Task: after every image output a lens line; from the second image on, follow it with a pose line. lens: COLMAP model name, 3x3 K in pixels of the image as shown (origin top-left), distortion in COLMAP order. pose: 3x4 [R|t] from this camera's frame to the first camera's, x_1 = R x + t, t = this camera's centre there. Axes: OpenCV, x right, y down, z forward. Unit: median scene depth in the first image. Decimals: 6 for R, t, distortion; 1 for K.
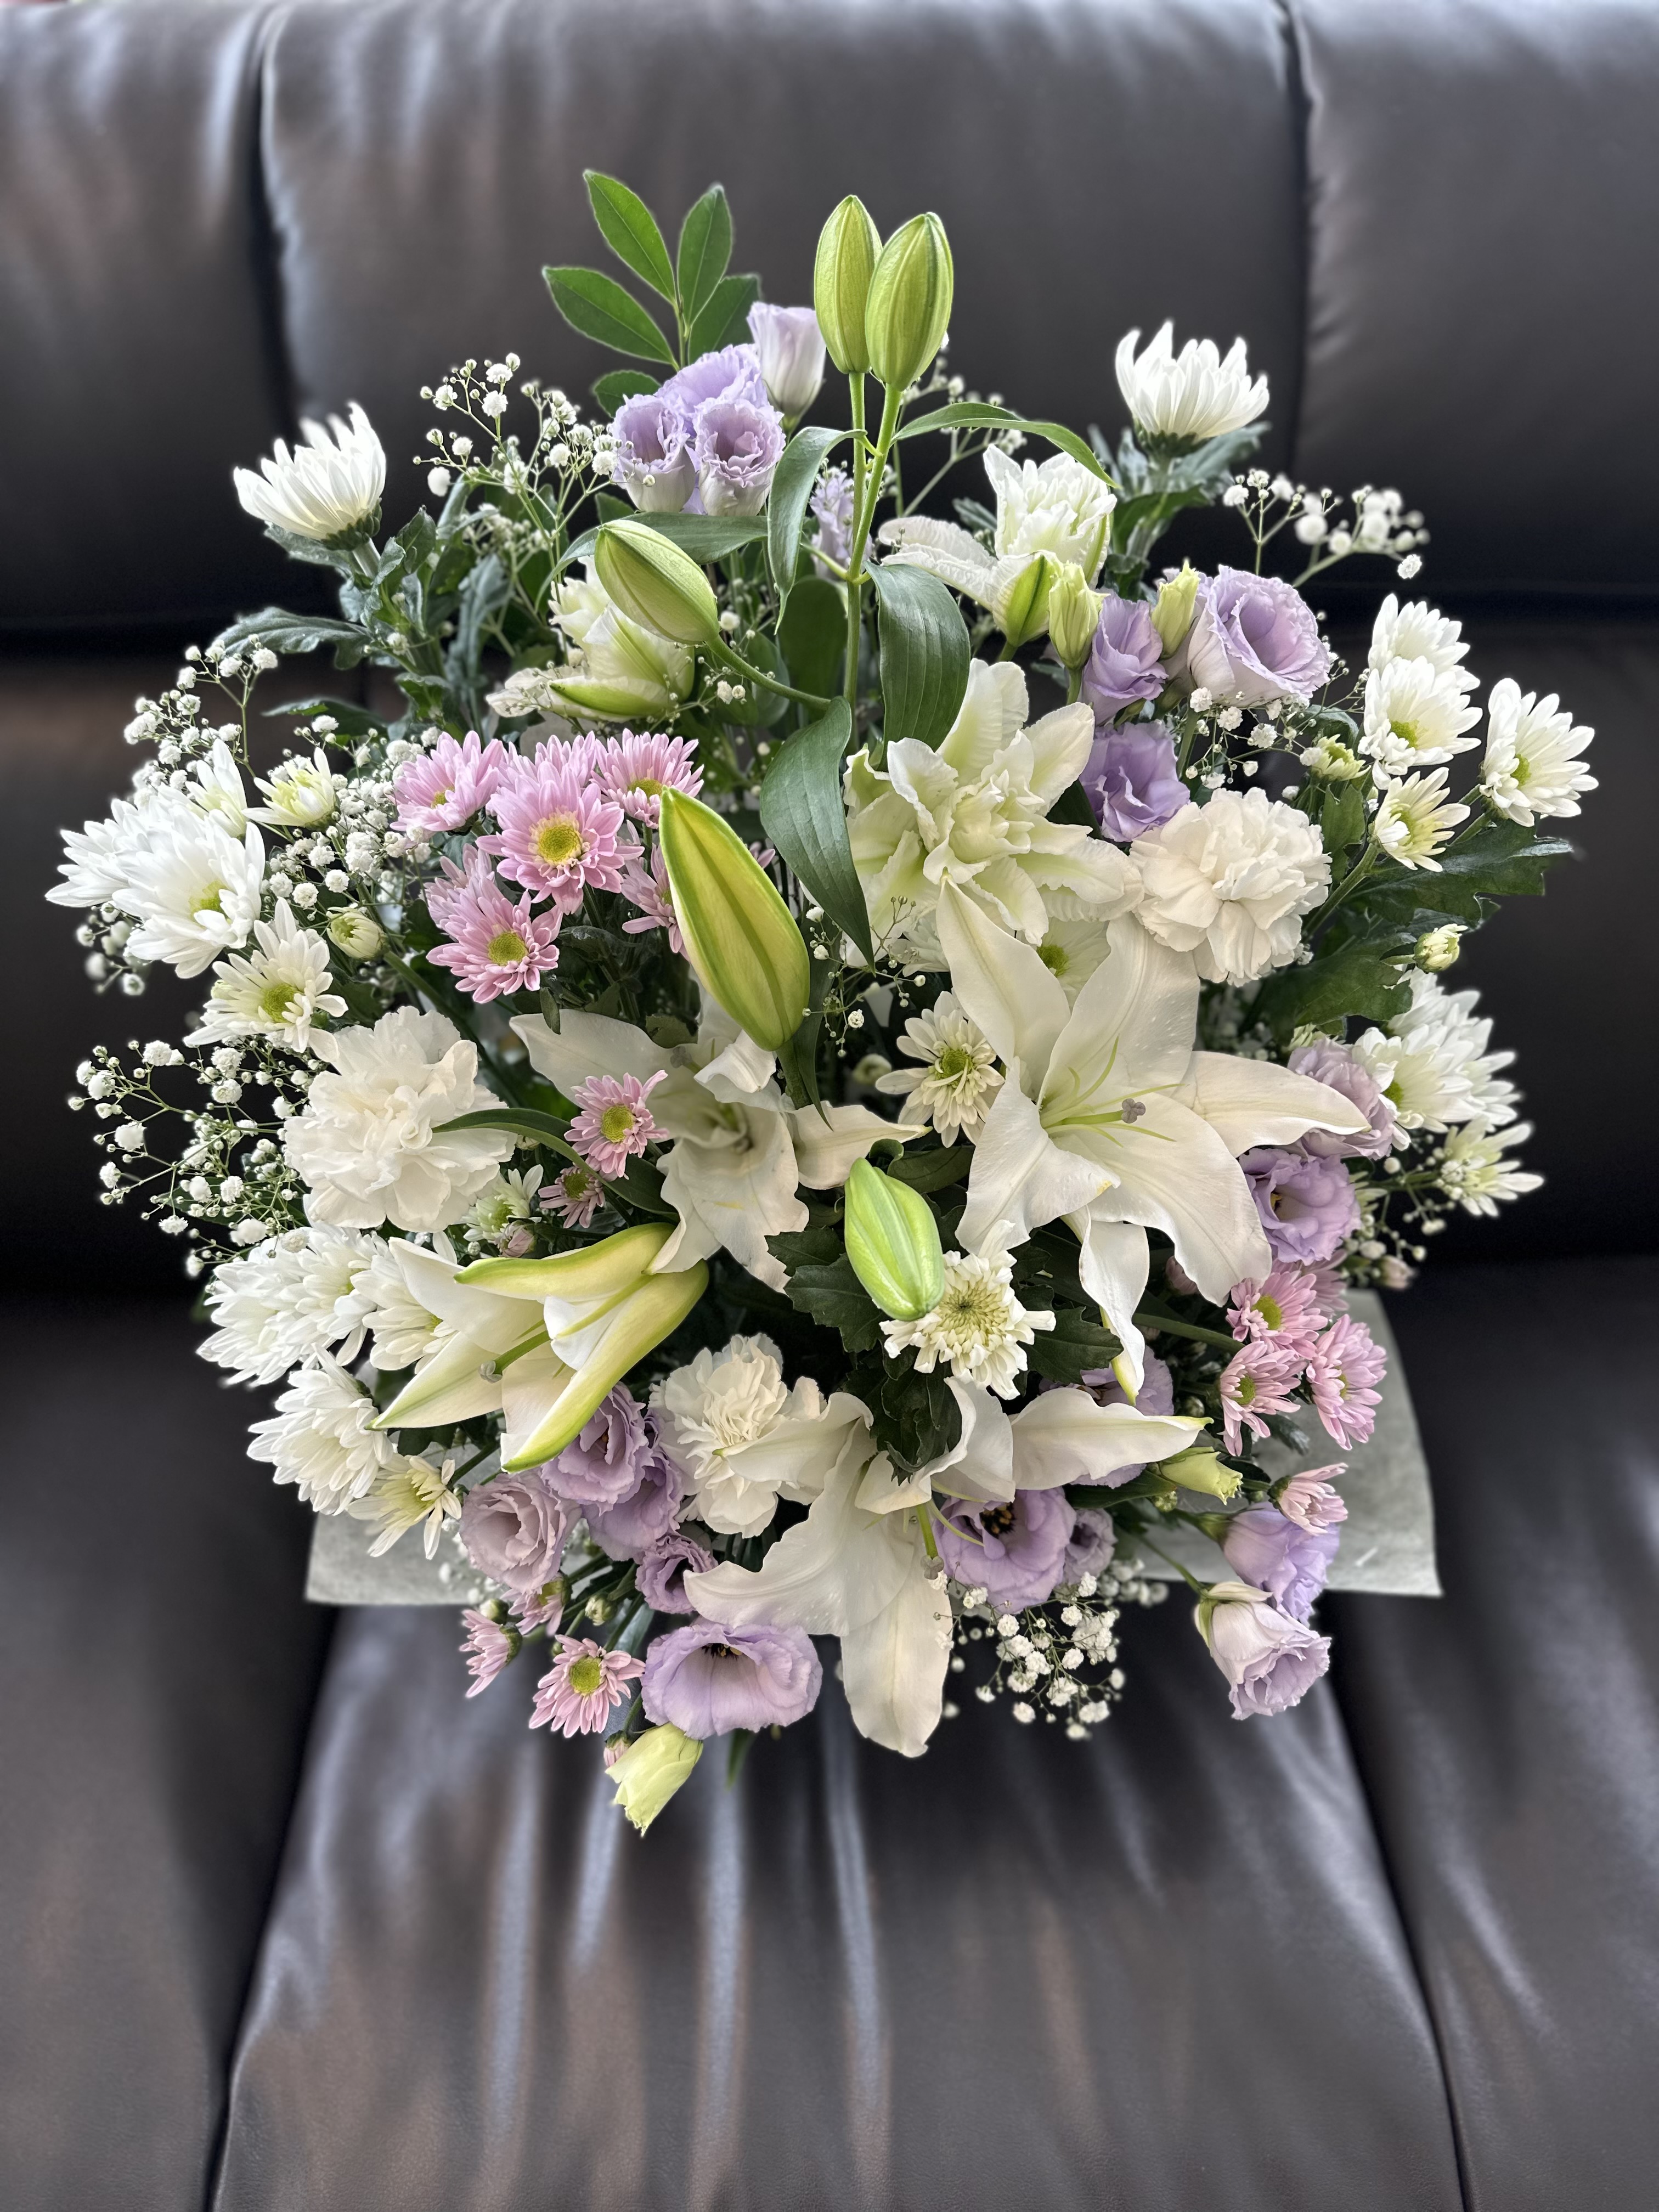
lens RADIAL K [[1528.1, 0, 829.5], [0, 1528.1, 1106.0], [0, 0, 1]] dist [0.156178, -0.348933]
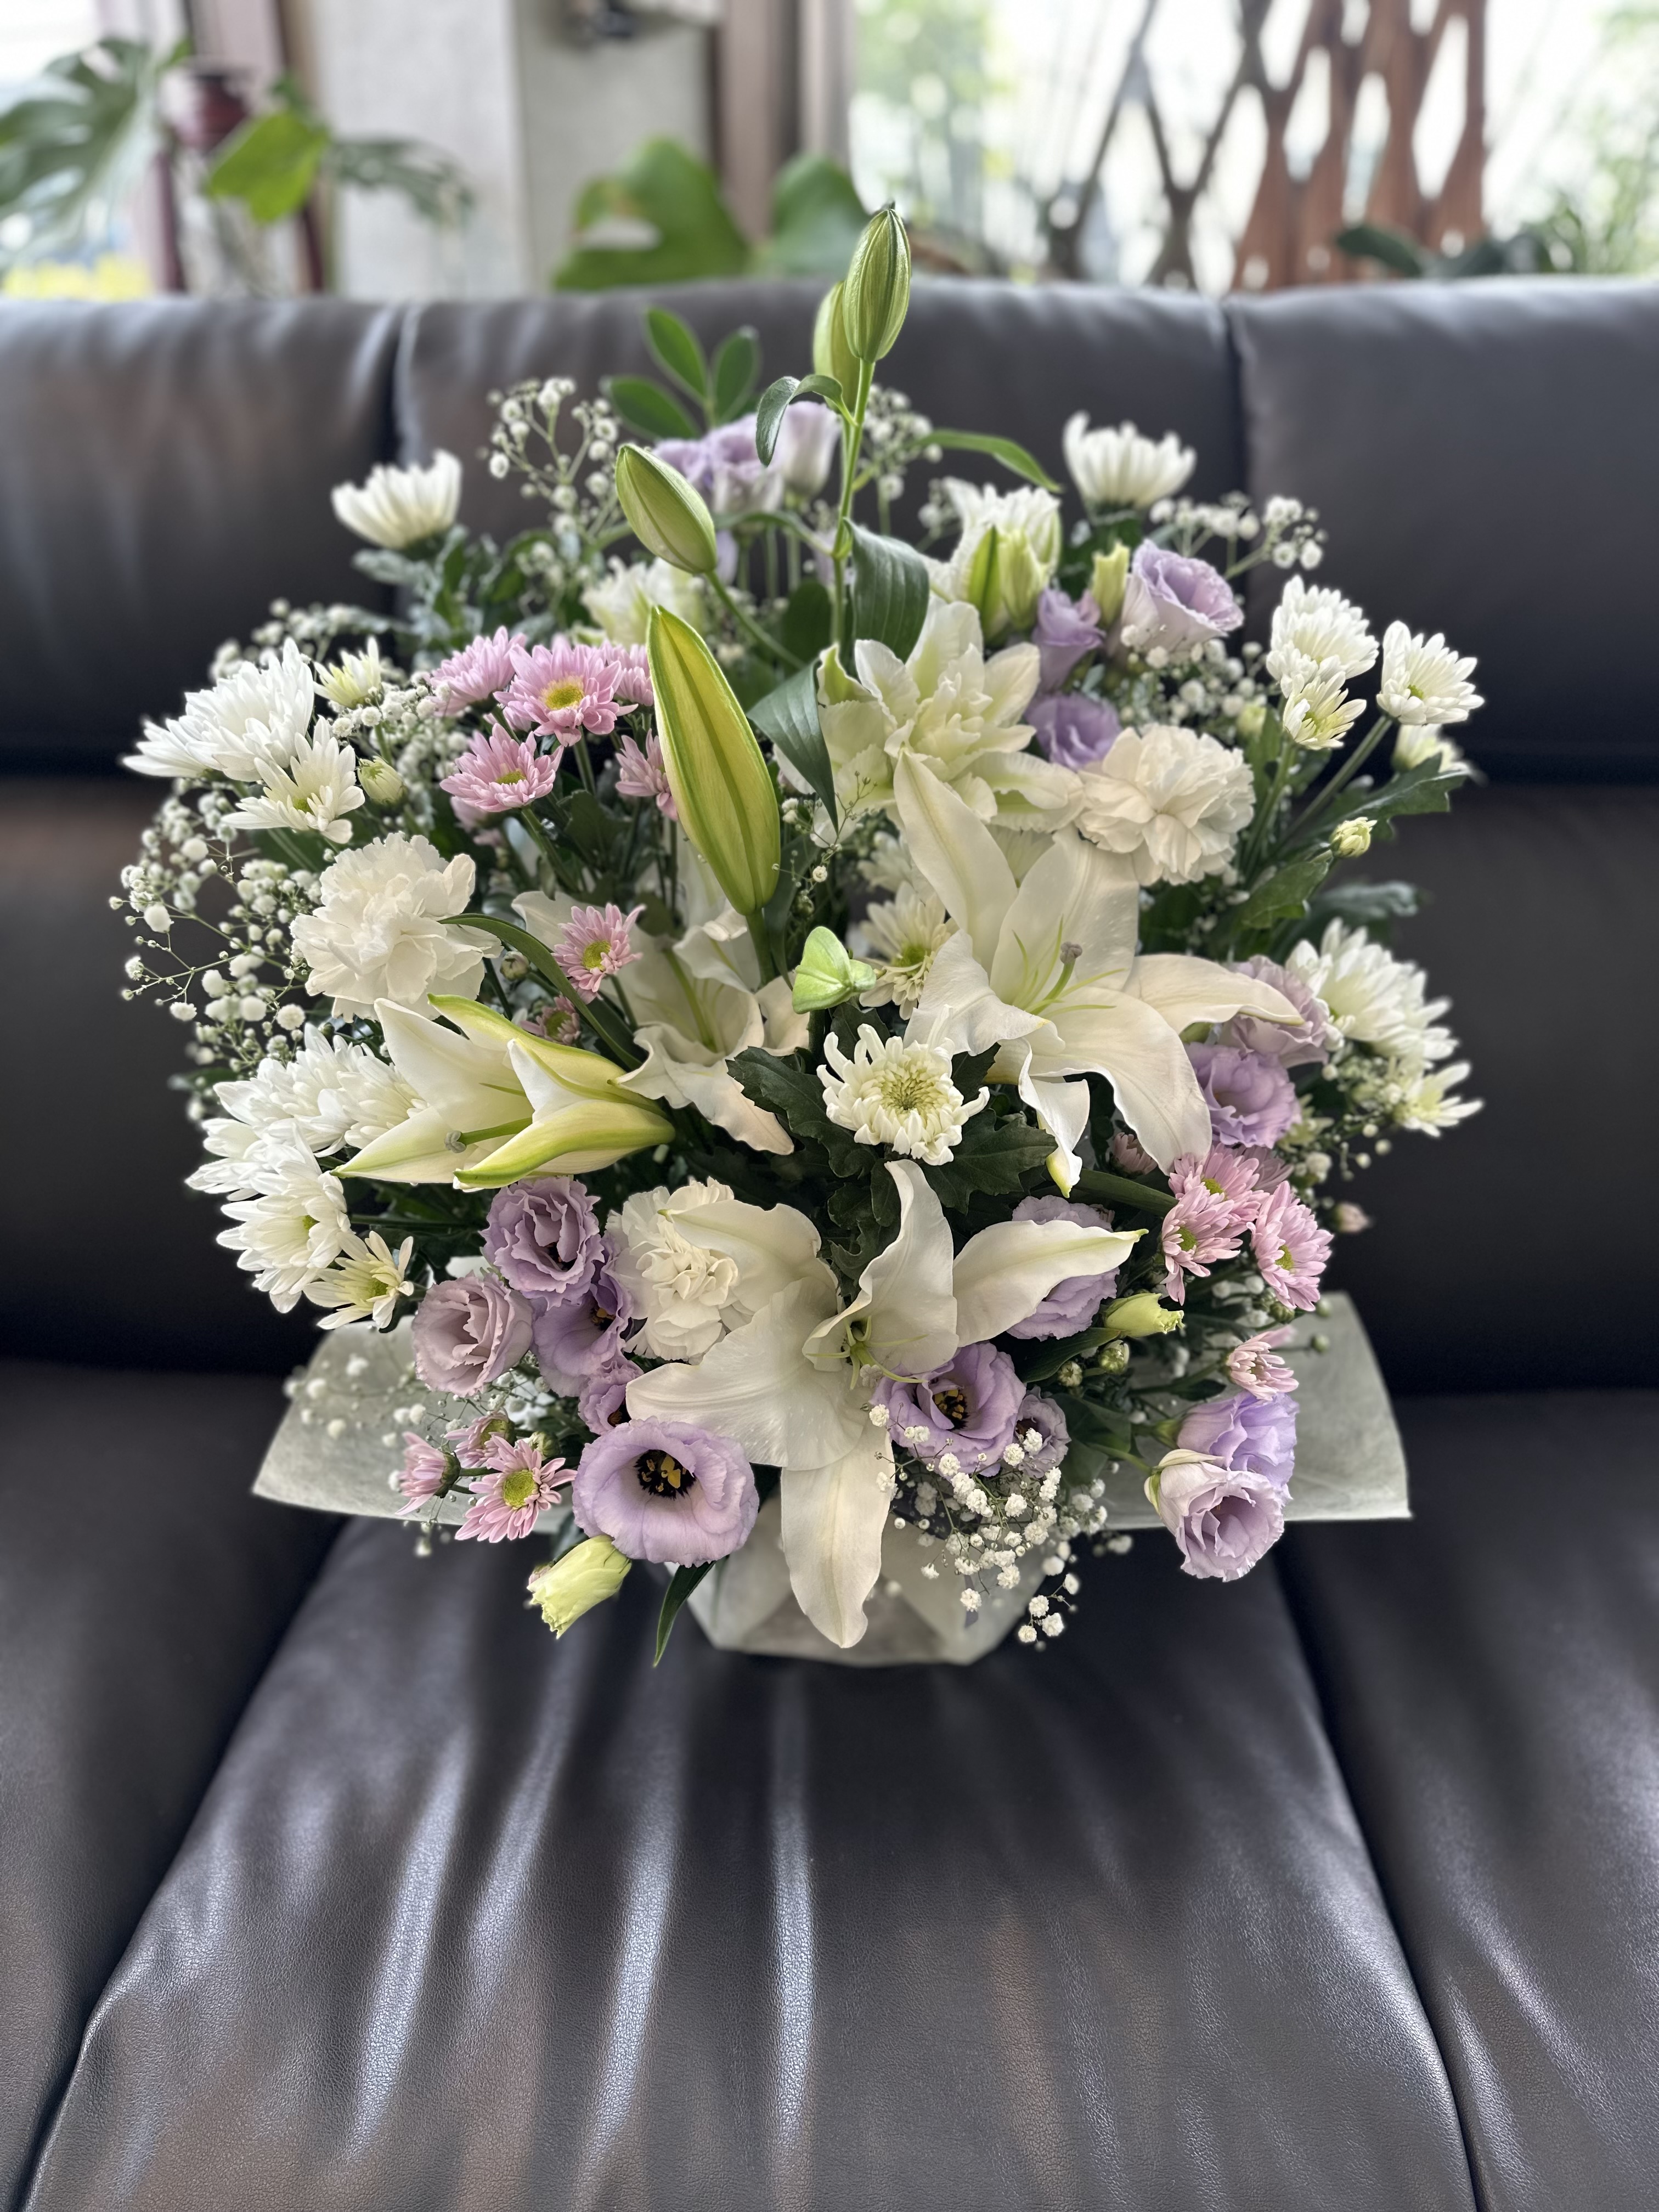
lens RADIAL K [[1528.1, 0, 829.5], [0, 1528.1, 1106.0], [0, 0, 1]] dist [0.156178, -0.348933]
pose [[0.998621, 0.032610, -0.041134, 0.071734], [-0.043424, 0.953480, -0.298314, 0.413069], [0.029492, 0.299688, 0.953581, -0.004735]]
